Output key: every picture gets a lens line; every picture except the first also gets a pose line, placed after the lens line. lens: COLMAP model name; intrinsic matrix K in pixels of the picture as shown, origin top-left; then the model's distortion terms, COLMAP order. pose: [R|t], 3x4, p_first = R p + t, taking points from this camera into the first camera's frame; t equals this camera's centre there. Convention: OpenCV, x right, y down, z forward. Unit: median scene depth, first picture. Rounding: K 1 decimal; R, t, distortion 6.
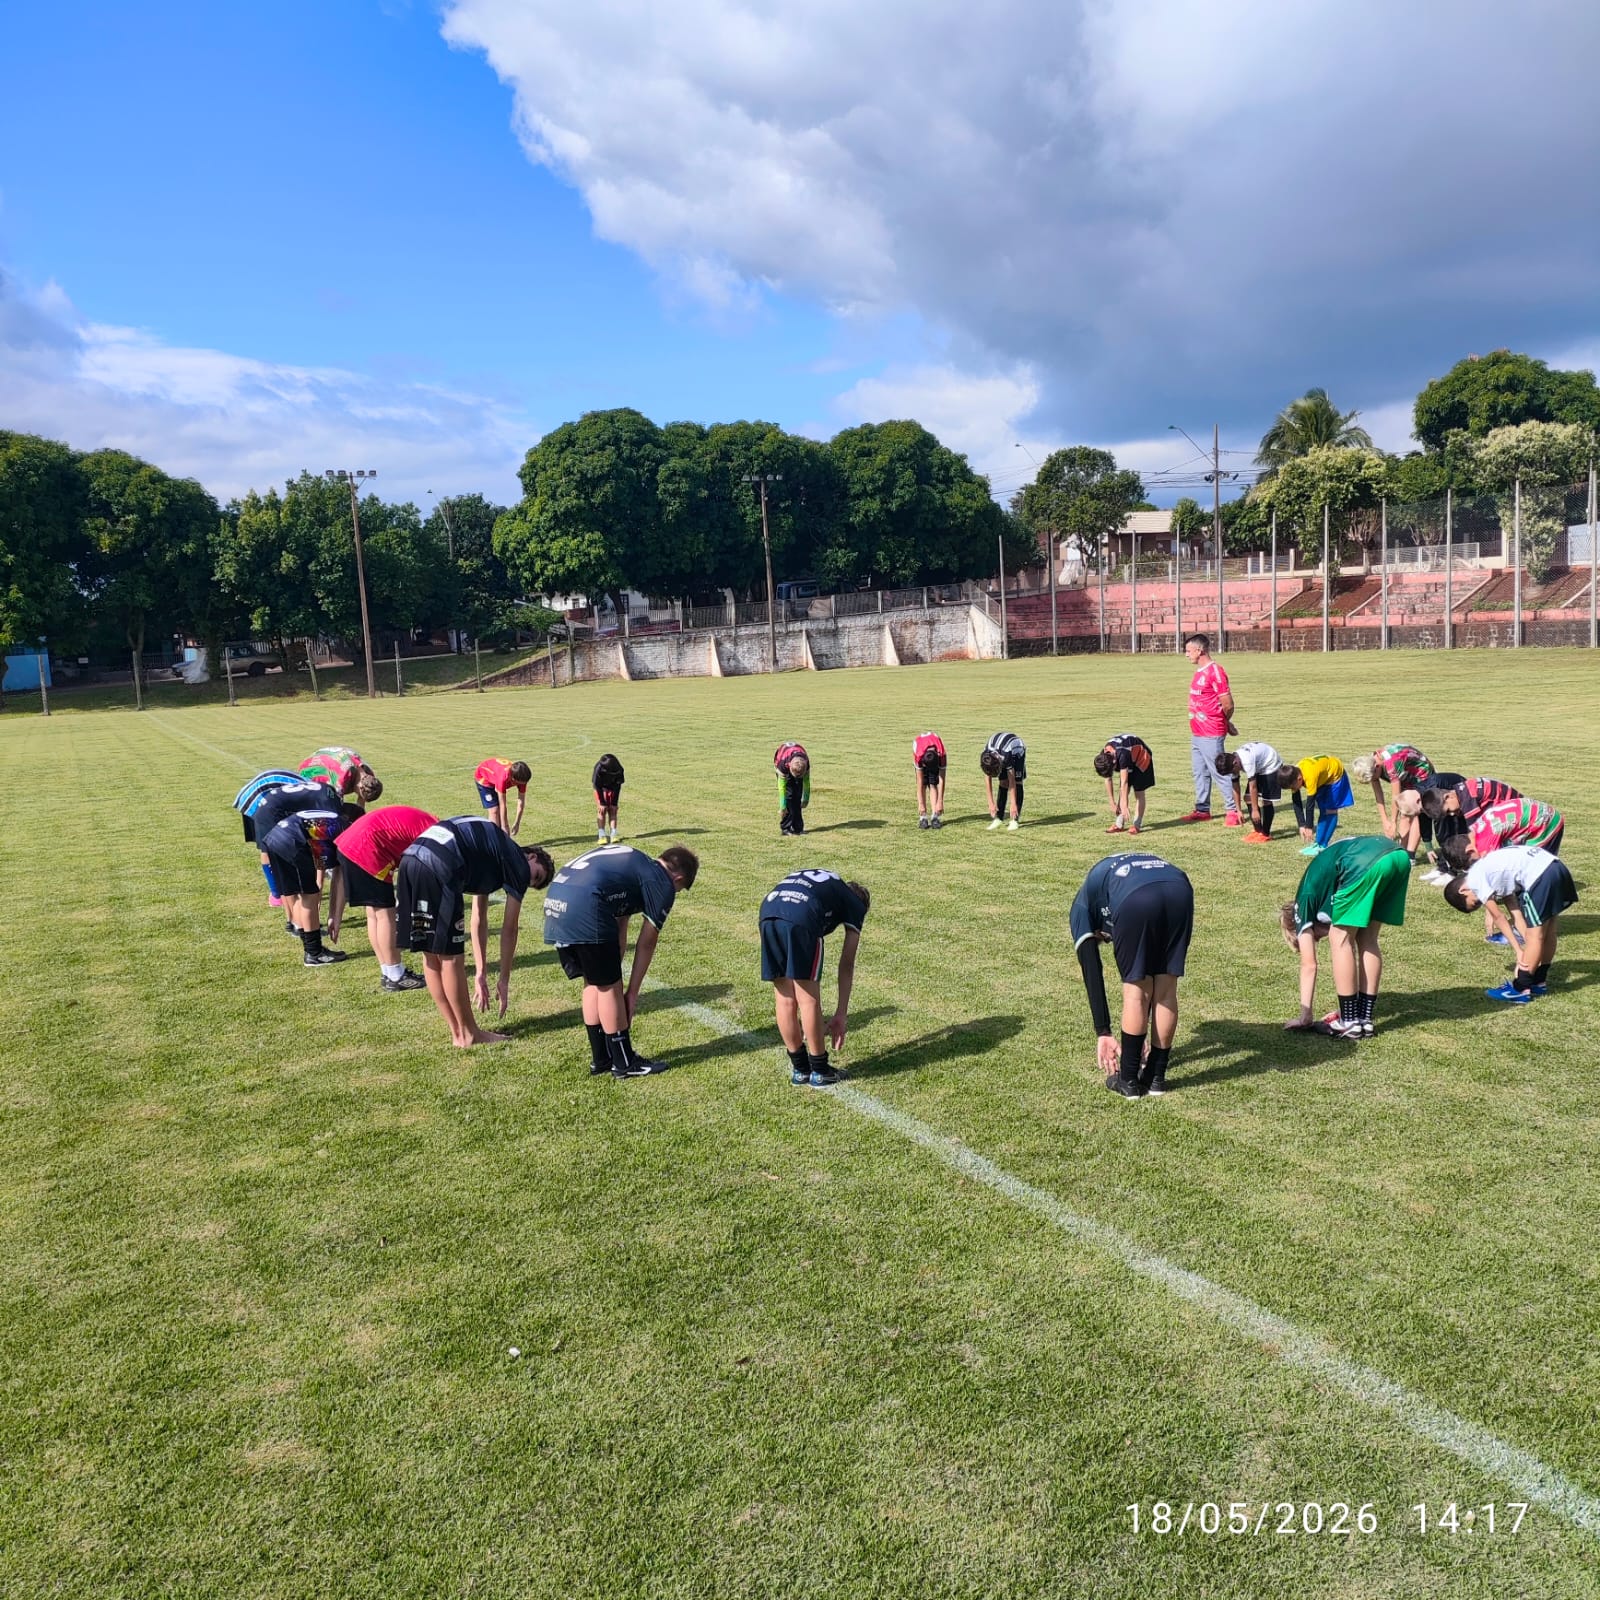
lens RADIAL K [[1657.1, 0, 800.0], [0, 1657.1, 800.0], [0, 0, 1]] dist [0.149710, -0.262996]
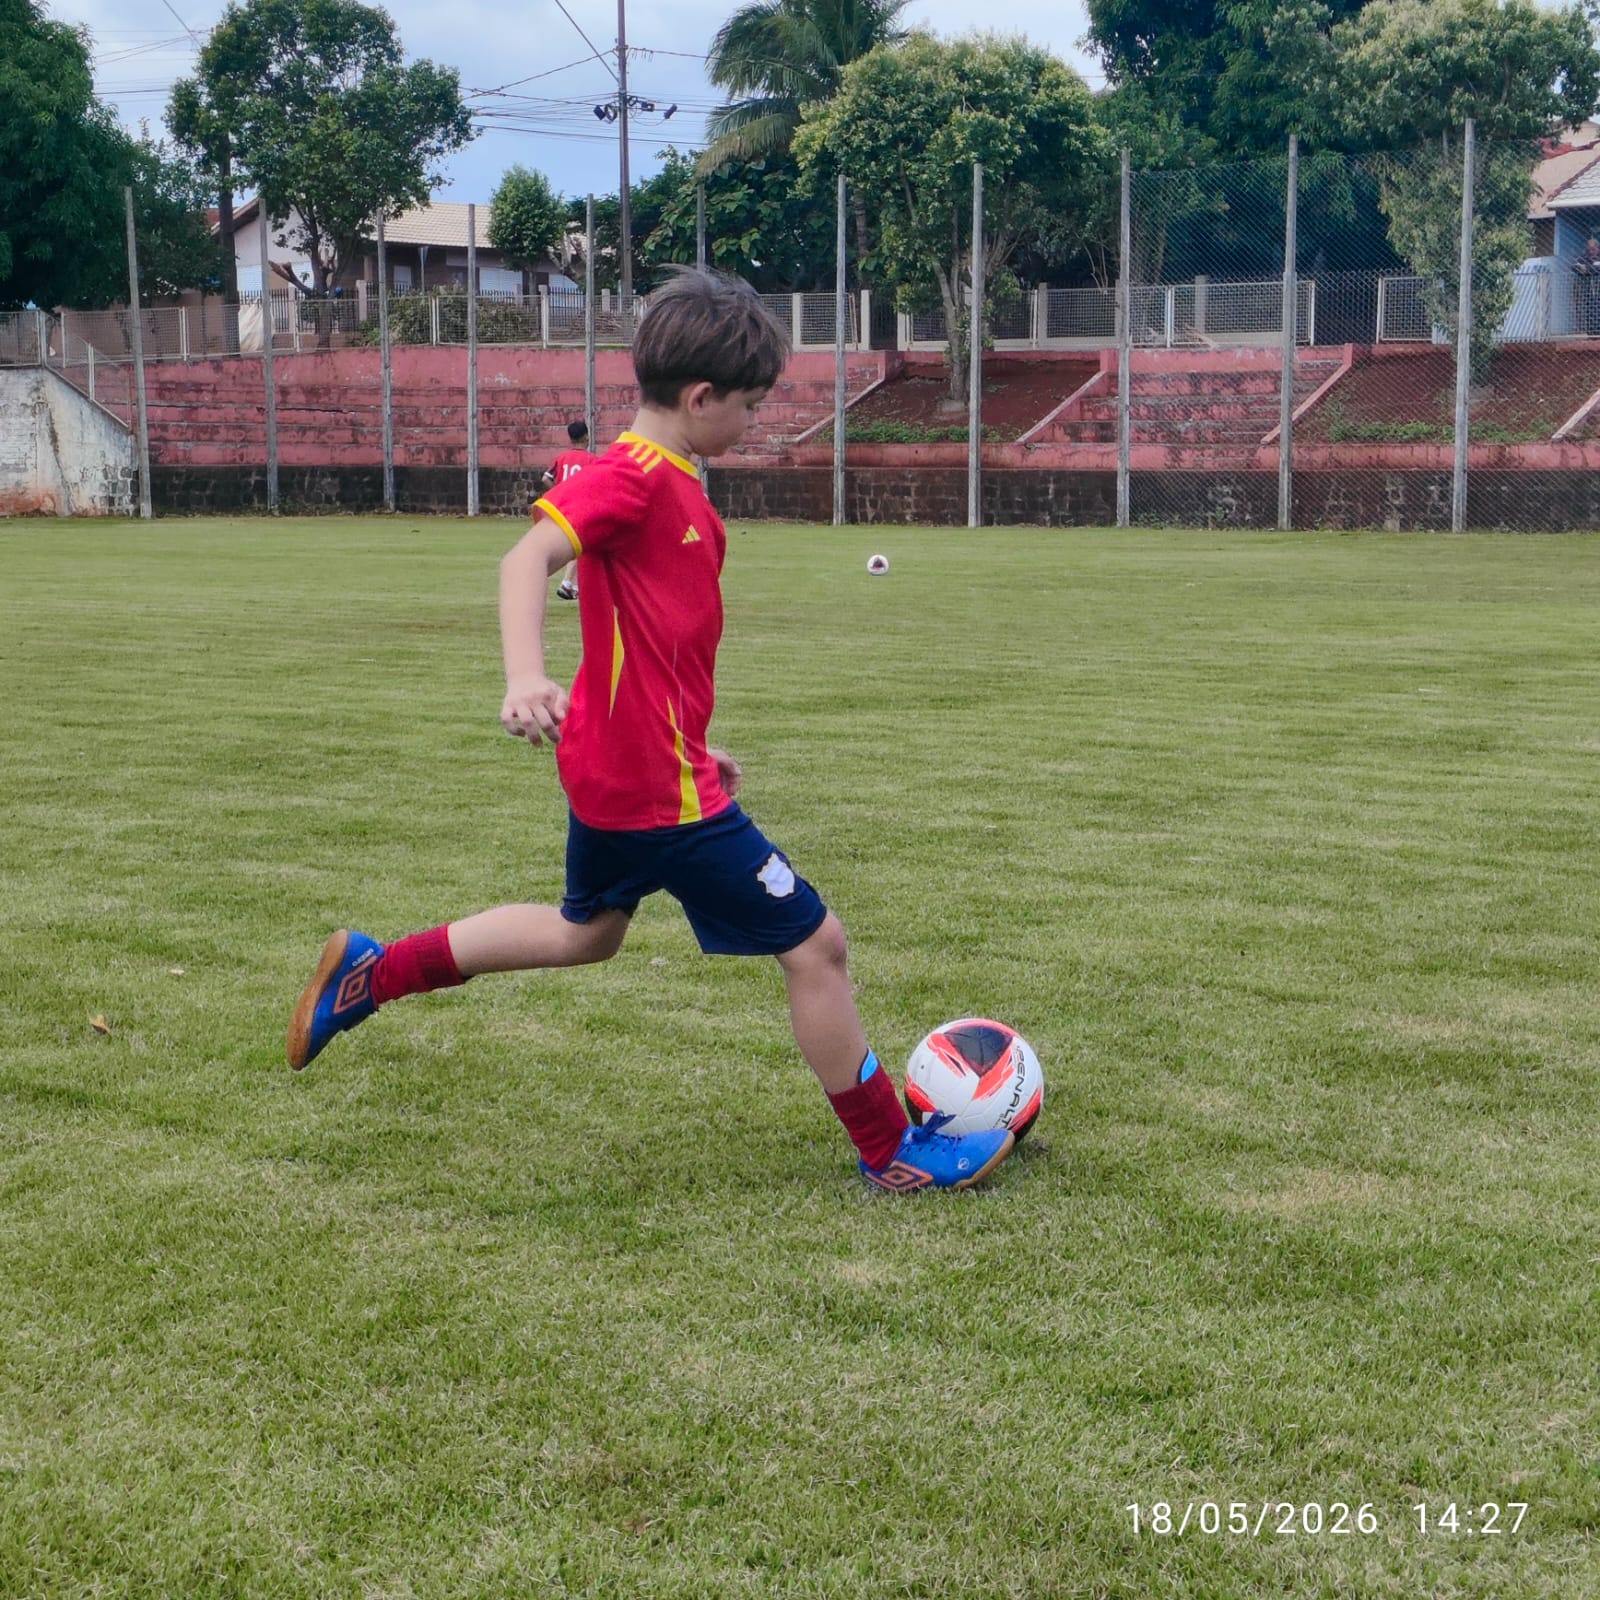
lens RADIAL K [[3185.2, 0, 890.4], [0, 3185.2, 886.5], [0, 0, 1]] dist [-0.076502, 0.902578]
pose [[0.918534, -0.008266, 0.395256, -0.007712], [0.001168, 0.999834, 0.018195, -0.015070], [-0.395341, -0.016251, 0.918391, 0.285687]]
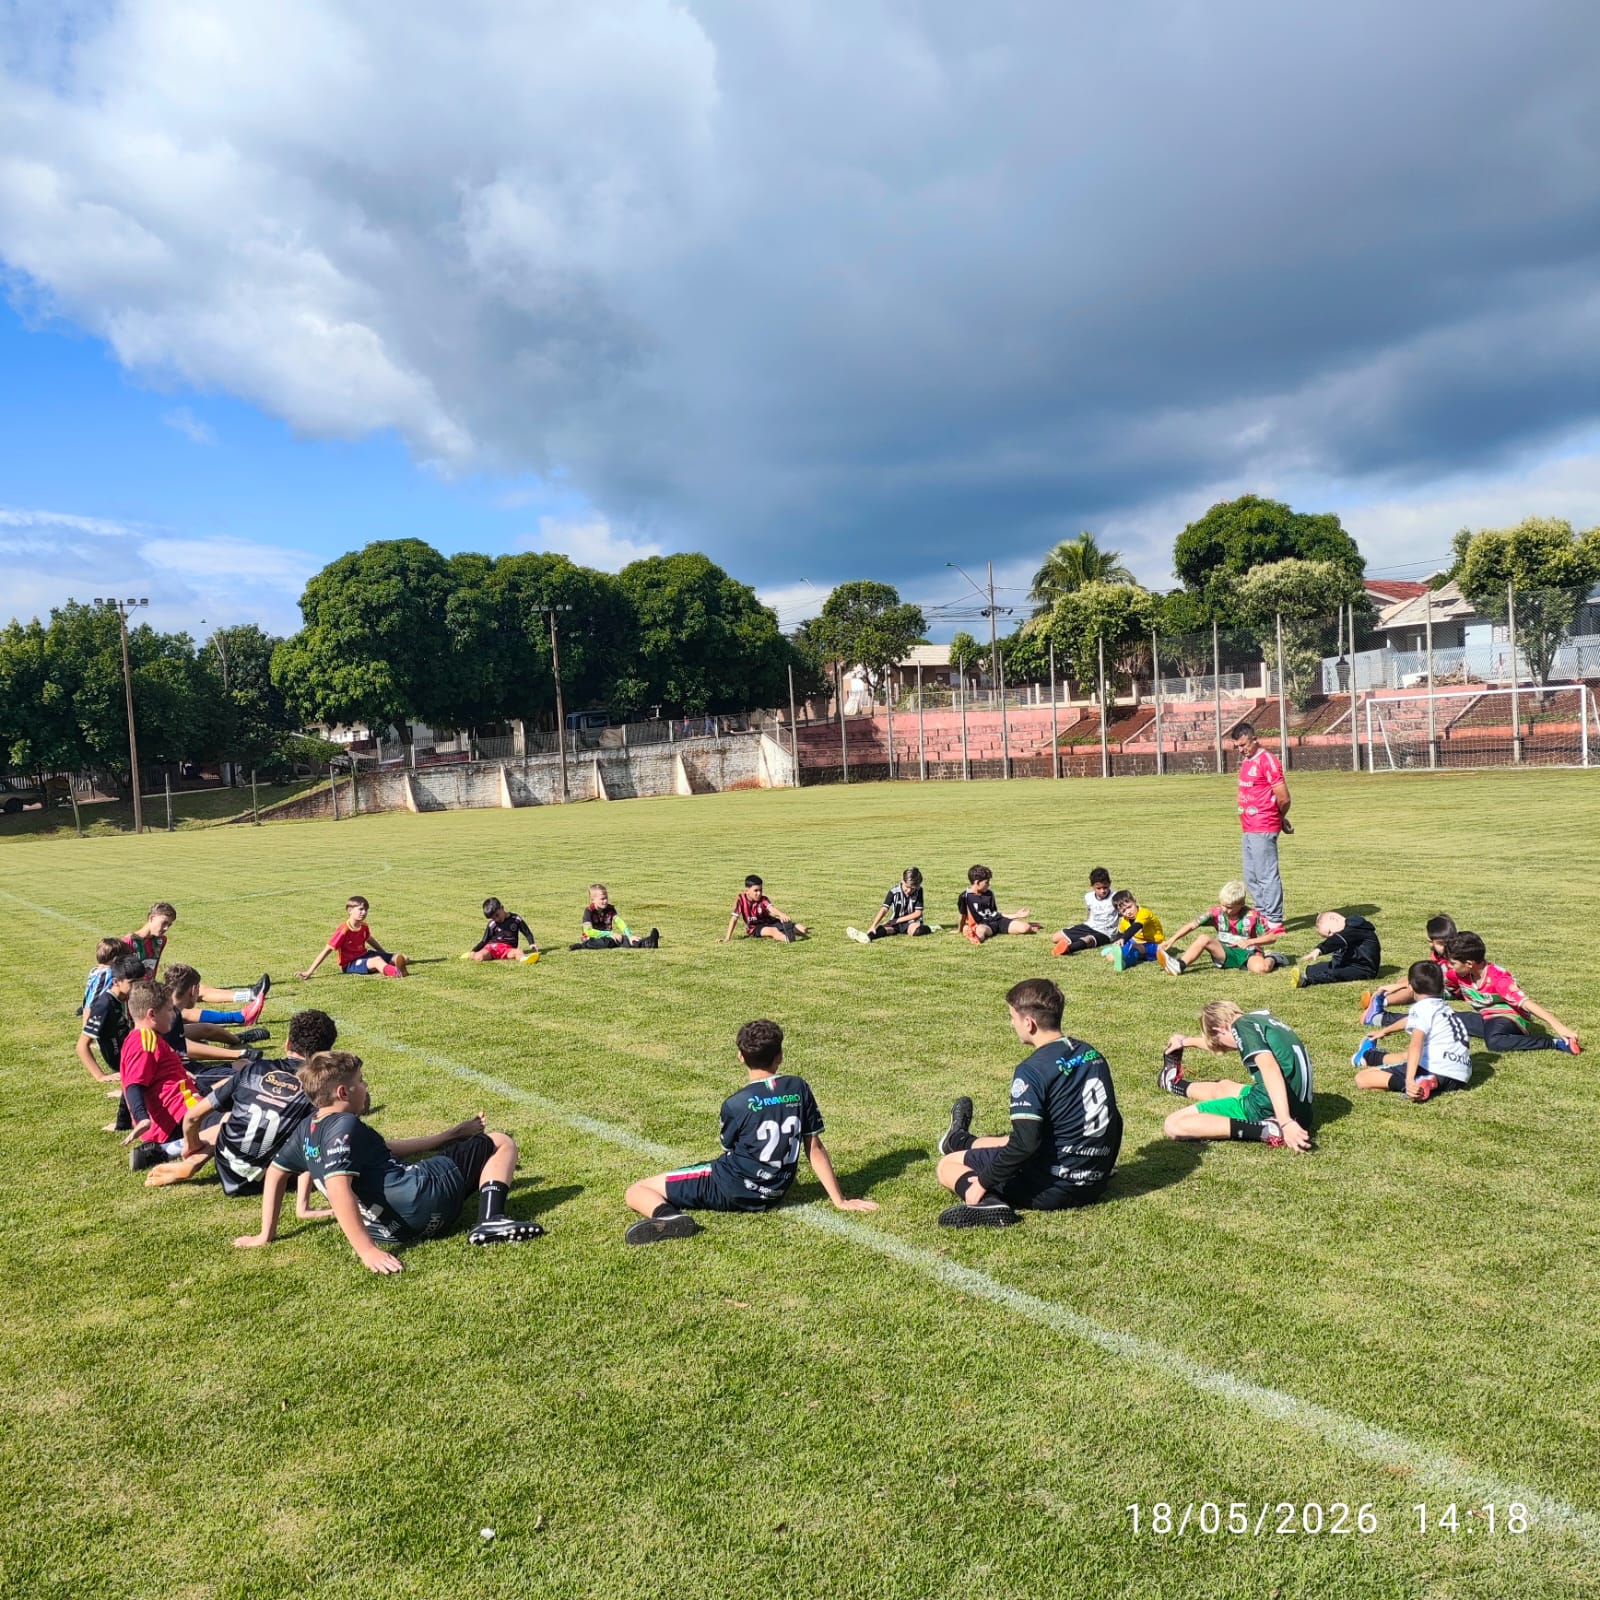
lens RADIAL K [[1652.1, 0, 776.2], [0, 1652.1, 801.4], [0, 0, 1]] dist [0.131991, -0.251839]
pose [[0.992751, -0.010417, 0.119736, -0.009869], [0.020102, 0.996595, -0.079968, 0.003779], [-0.118495, 0.081796, 0.989580, 0.013056]]
